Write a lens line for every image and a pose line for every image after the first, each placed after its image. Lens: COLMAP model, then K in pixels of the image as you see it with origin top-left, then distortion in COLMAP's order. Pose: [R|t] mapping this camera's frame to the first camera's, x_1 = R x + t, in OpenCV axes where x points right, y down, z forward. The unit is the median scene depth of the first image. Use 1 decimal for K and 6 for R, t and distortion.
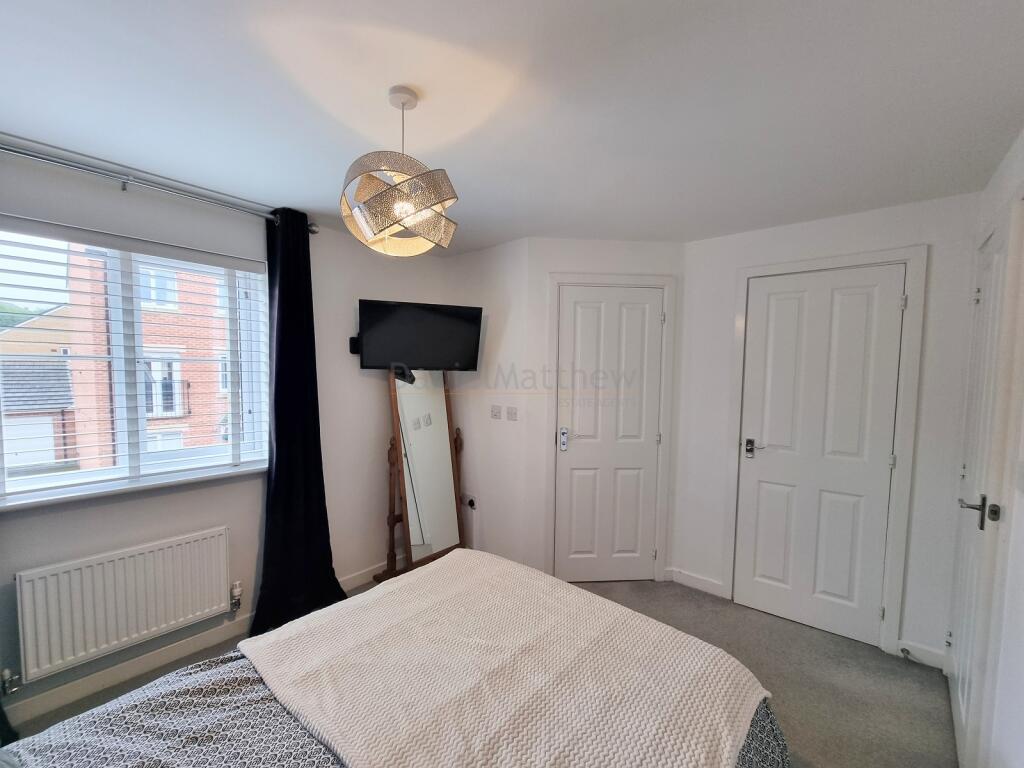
lens RADIAL K [[423.5, 0, 514.8], [0, 423.5, 395.2], [0, 0, 1]] dist [0.000273, -0.000030]
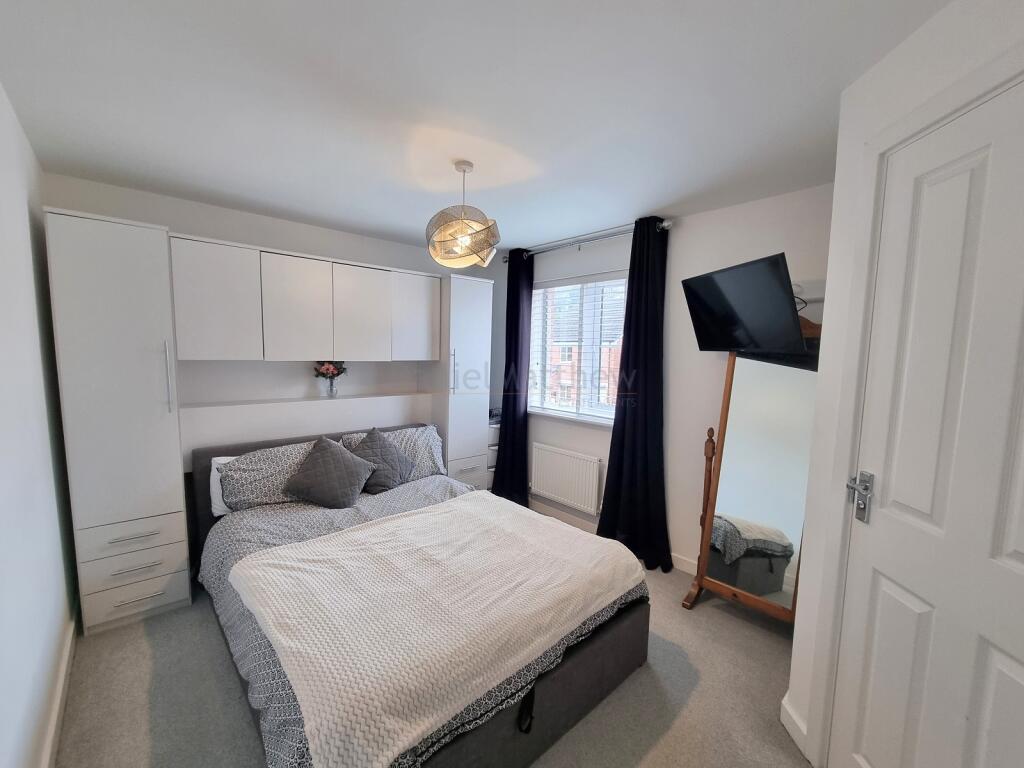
lens RADIAL K [[423.5, 0, 514.8], [0, 423.5, 395.2], [0, 0, 1]] dist [0.000273, -0.000030]
pose [[-0.129522, 0.082069, -0.988174, 0.775954], [-0.080052, 0.992451, 0.092916, -0.023203], [0.988340, 0.091140, -0.121974, 0.863358]]
